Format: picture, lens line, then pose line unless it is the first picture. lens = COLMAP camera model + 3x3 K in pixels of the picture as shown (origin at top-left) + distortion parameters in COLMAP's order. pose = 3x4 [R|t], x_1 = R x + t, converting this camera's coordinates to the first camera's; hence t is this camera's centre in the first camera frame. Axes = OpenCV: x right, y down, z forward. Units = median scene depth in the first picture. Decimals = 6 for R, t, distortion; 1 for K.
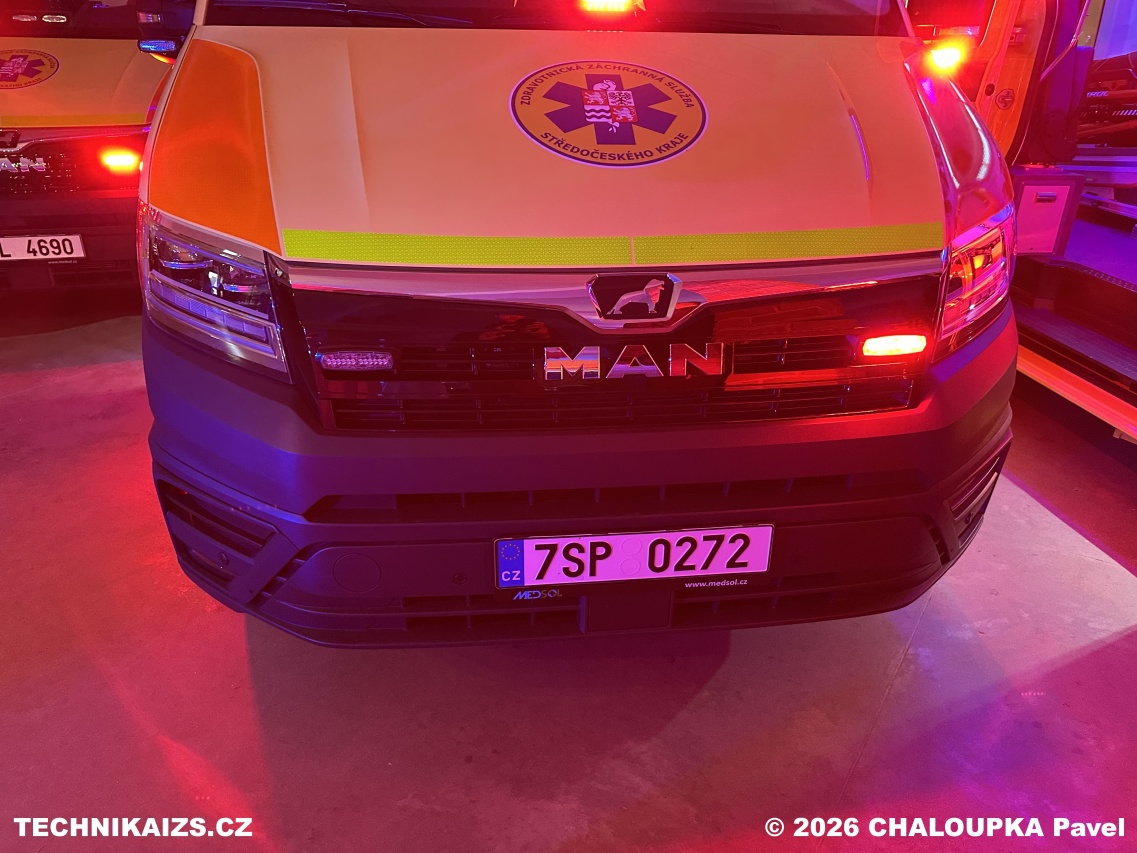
lens RADIAL K [[792.3, 0, 609.1], [0, 792.3, 394.0], [0, 0, 1]] dist [0.000824, -0.000087]
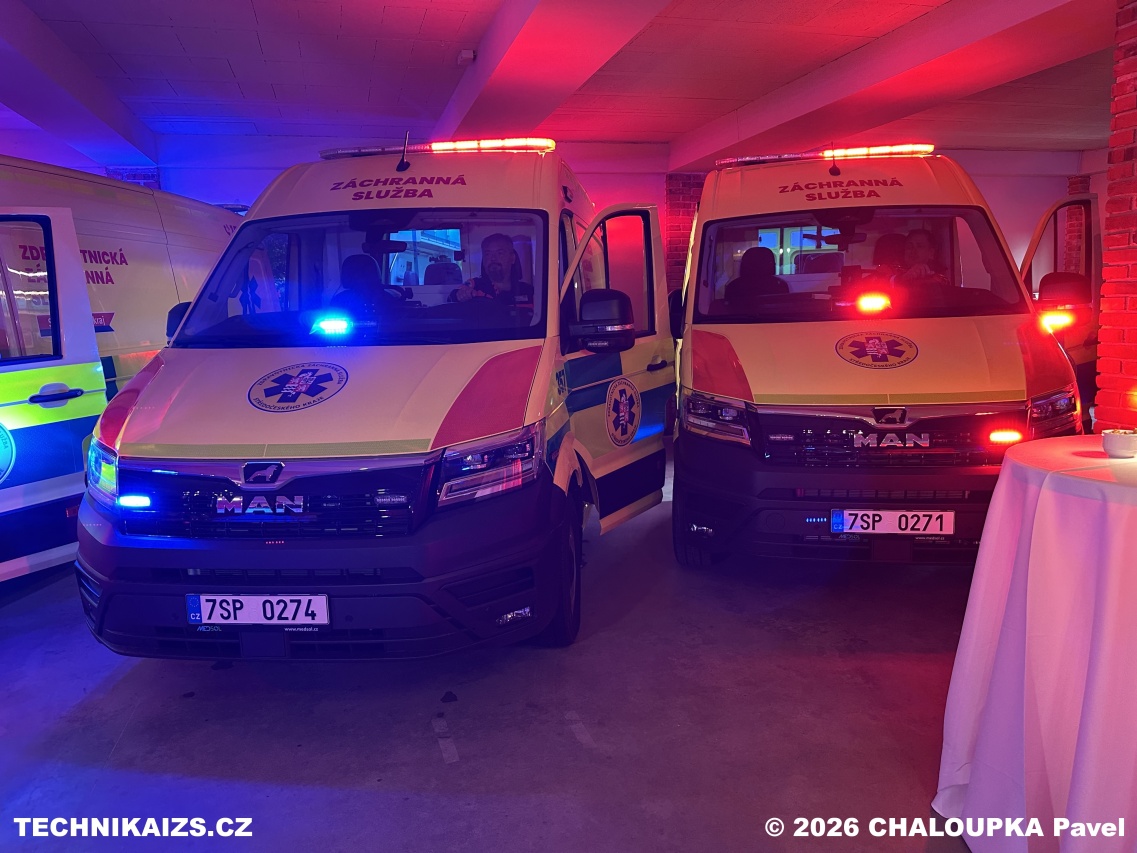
lens RADIAL K [[797.0, 0, 574.2], [0, 797.0, 420.3], [0, 0, 1]] dist [0.131712, -0.248125]
pose [[0.953099, -0.002717, -0.302646, -0.144765], [-0.080995, 0.961198, -0.263700, 0.638639], [0.291619, 0.275845, 0.915897, -1.639773]]
